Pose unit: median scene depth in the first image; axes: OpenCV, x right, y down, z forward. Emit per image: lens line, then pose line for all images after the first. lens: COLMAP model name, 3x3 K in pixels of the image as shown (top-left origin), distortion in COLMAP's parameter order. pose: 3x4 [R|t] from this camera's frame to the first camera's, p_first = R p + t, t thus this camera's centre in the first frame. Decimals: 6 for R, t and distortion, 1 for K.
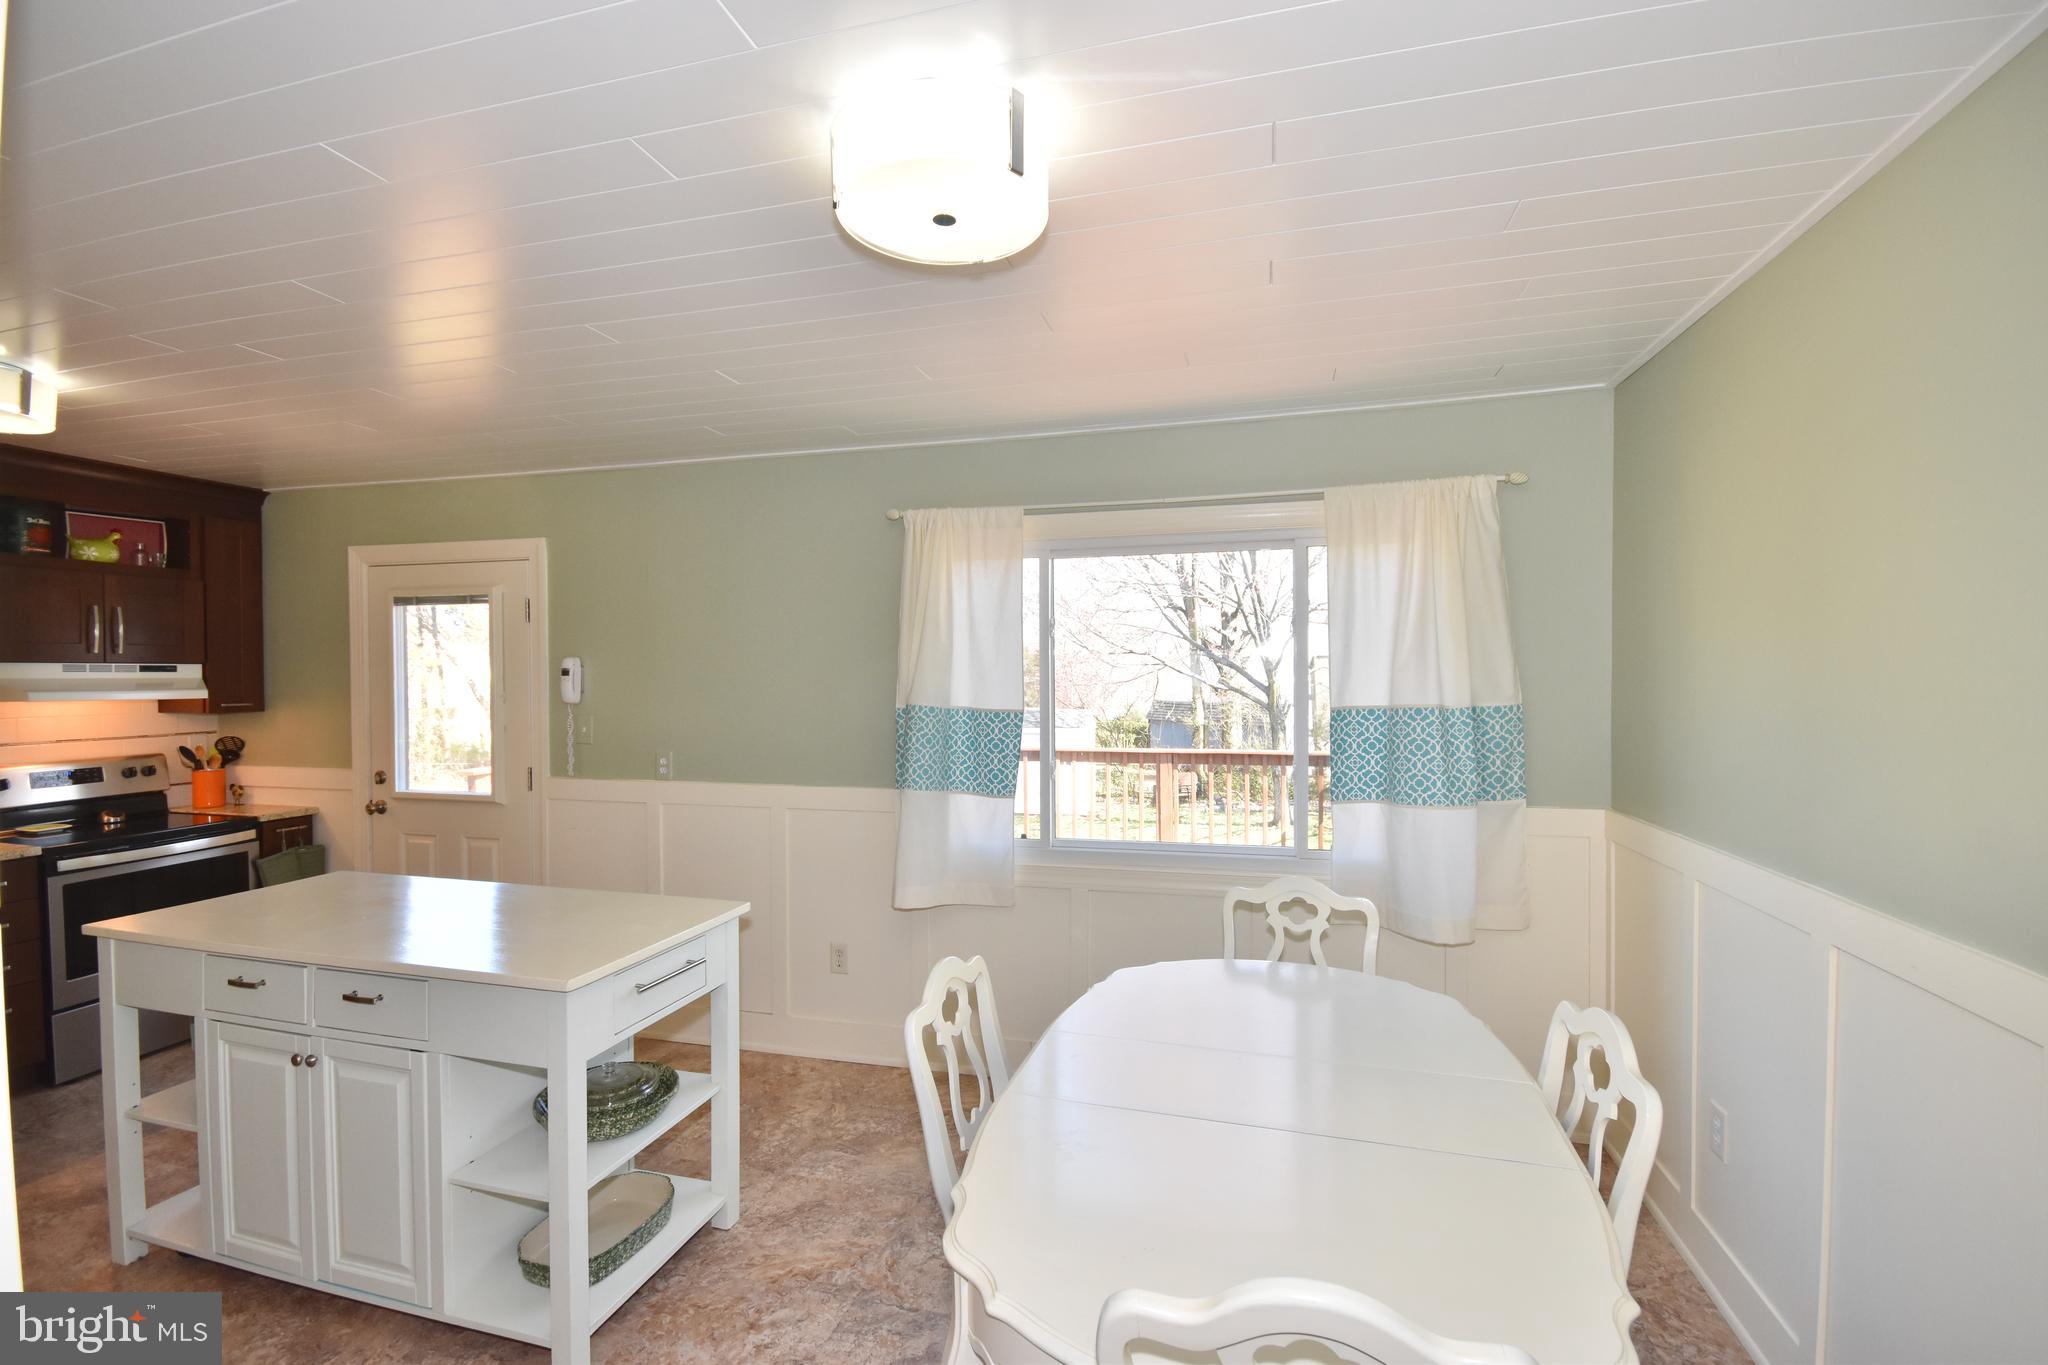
lens RADIAL K [[907.0, 0, 1026.6], [0, 907.0, 689.8], [0, 0, 1]] dist [-0.005361, -0.000516]
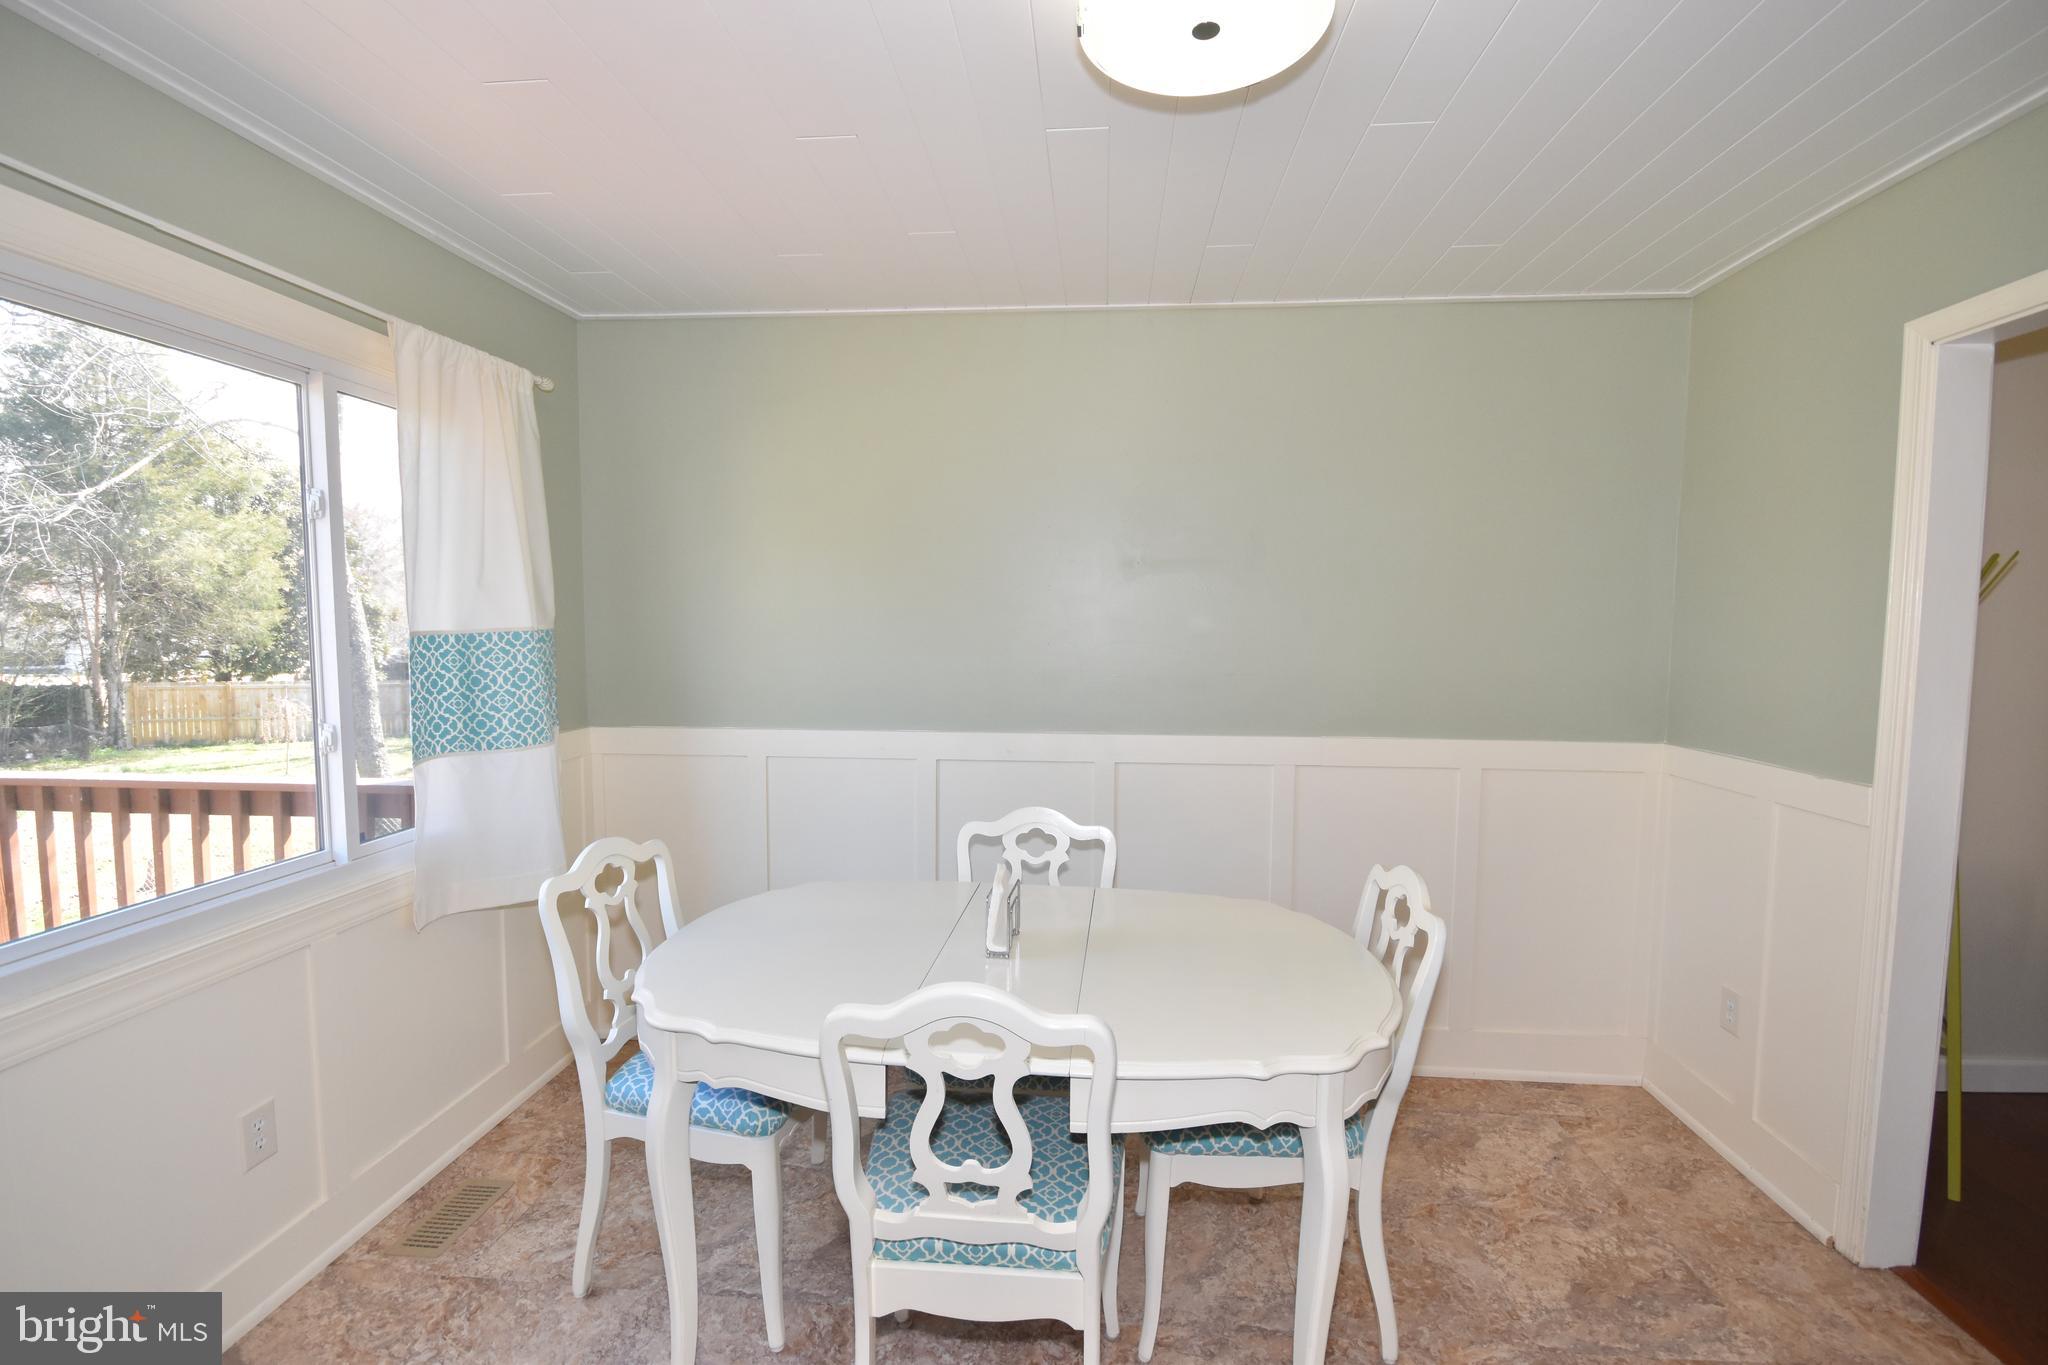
lens RADIAL K [[907.0, 0, 1026.6], [0, 907.0, 689.8], [0, 0, 1]] dist [-0.005361, -0.000516]
pose [[-0.179800, -0.081466, 0.980324, -0.357435], [0.009473, 0.996375, 0.084537, 0.004188], [-0.983658, 0.024486, -0.178377, 0.501152]]
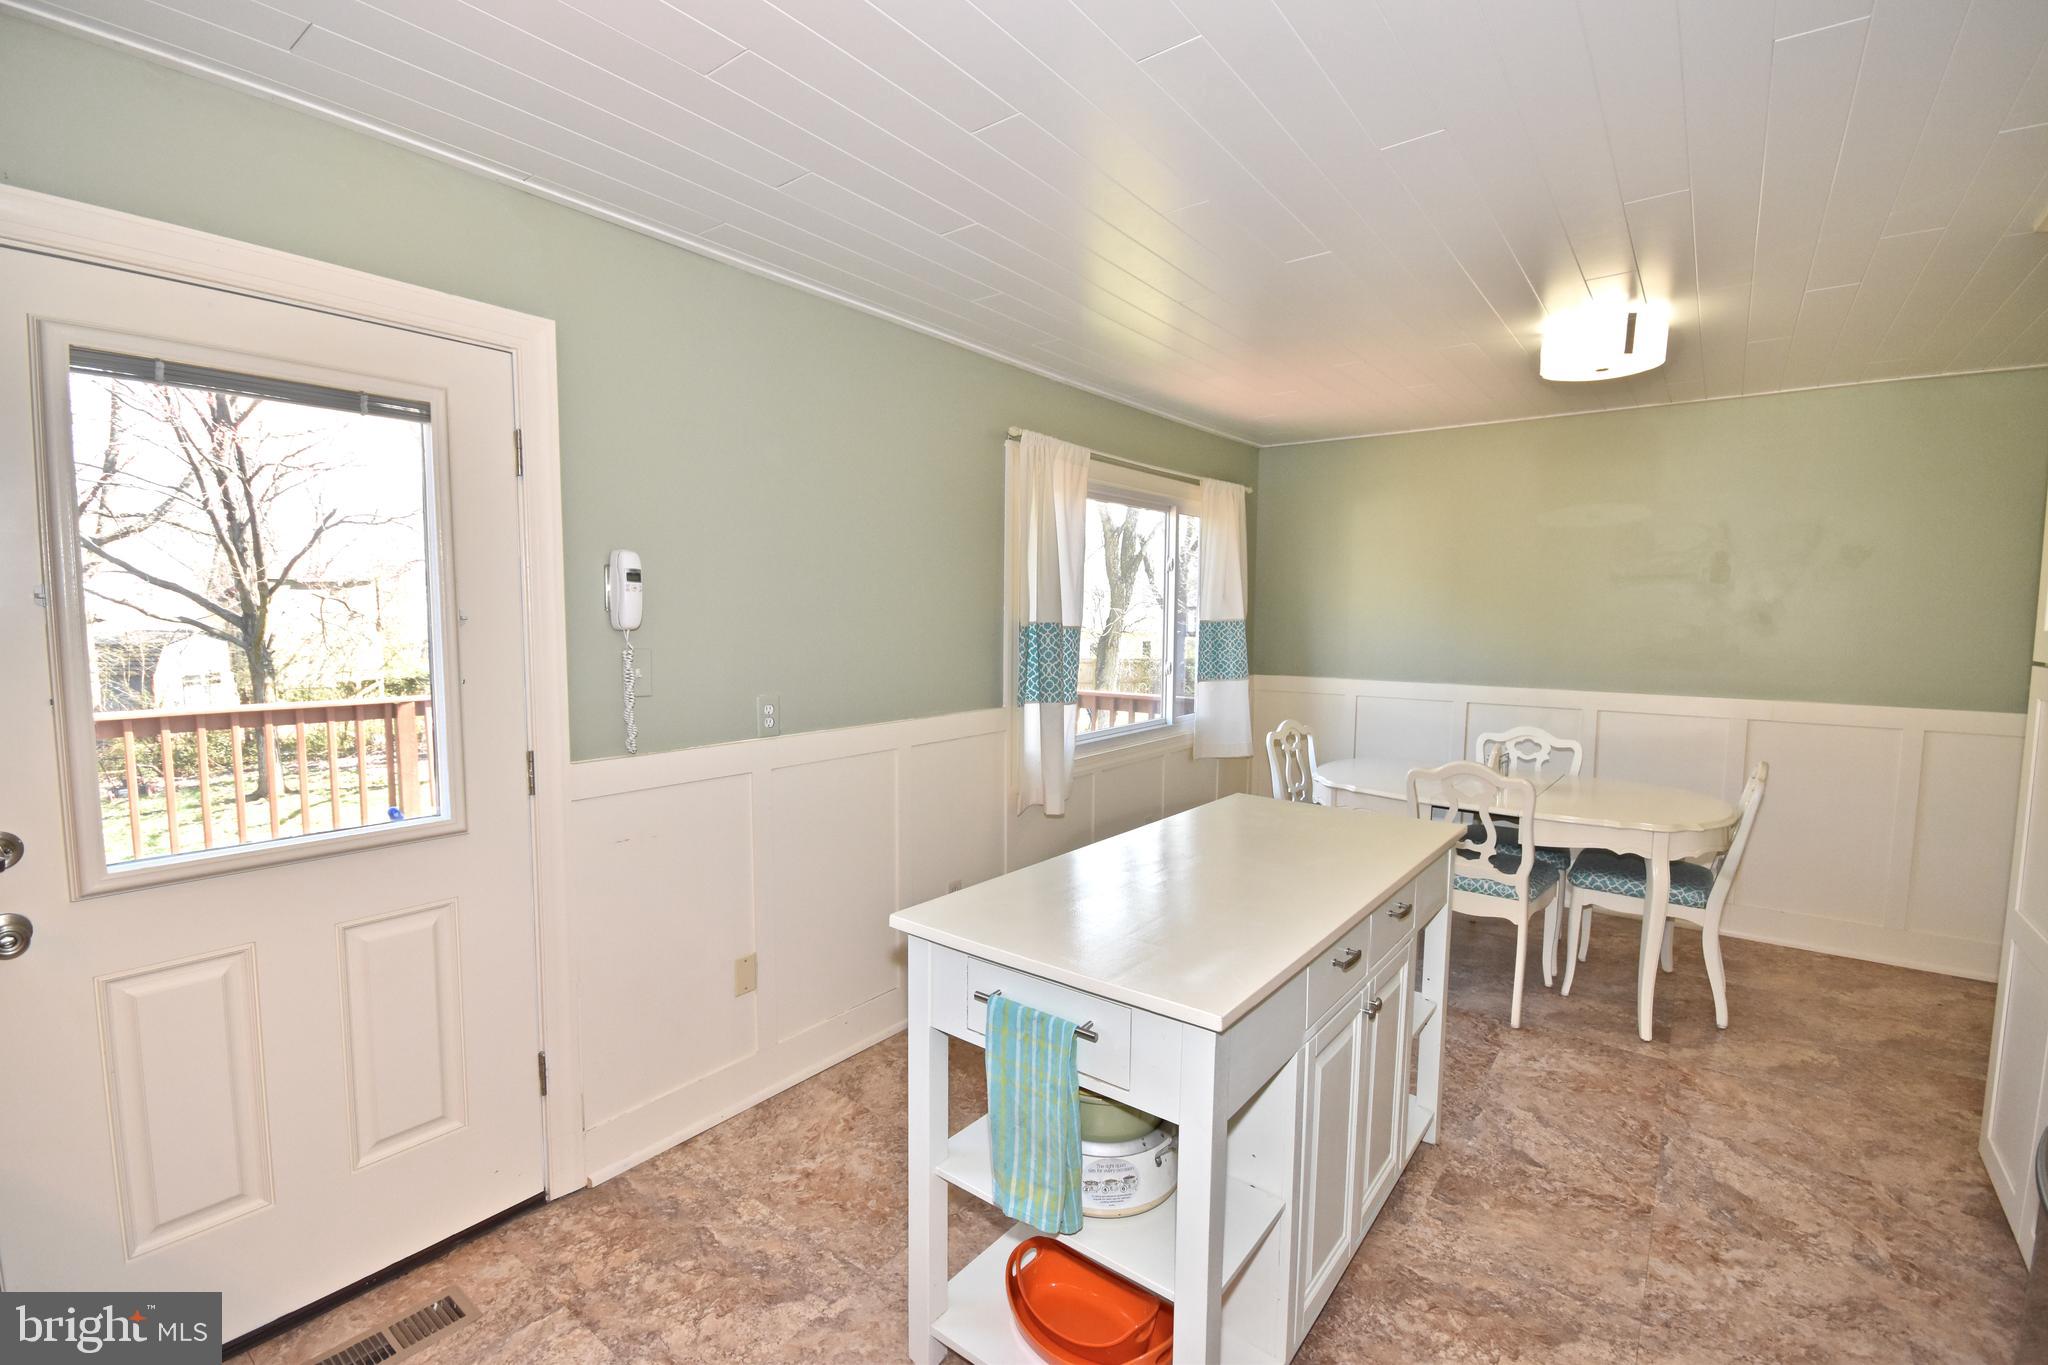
lens RADIAL K [[907.0, 0, 1026.6], [0, 907.0, 689.8], [0, 0, 1]] dist [-0.005361, -0.000516]
pose [[0.382372, -0.073756, 0.921060, -0.932175], [0.005999, 0.996986, 0.077346, 0.009718], [-0.923989, -0.024049, 0.381662, 0.524541]]
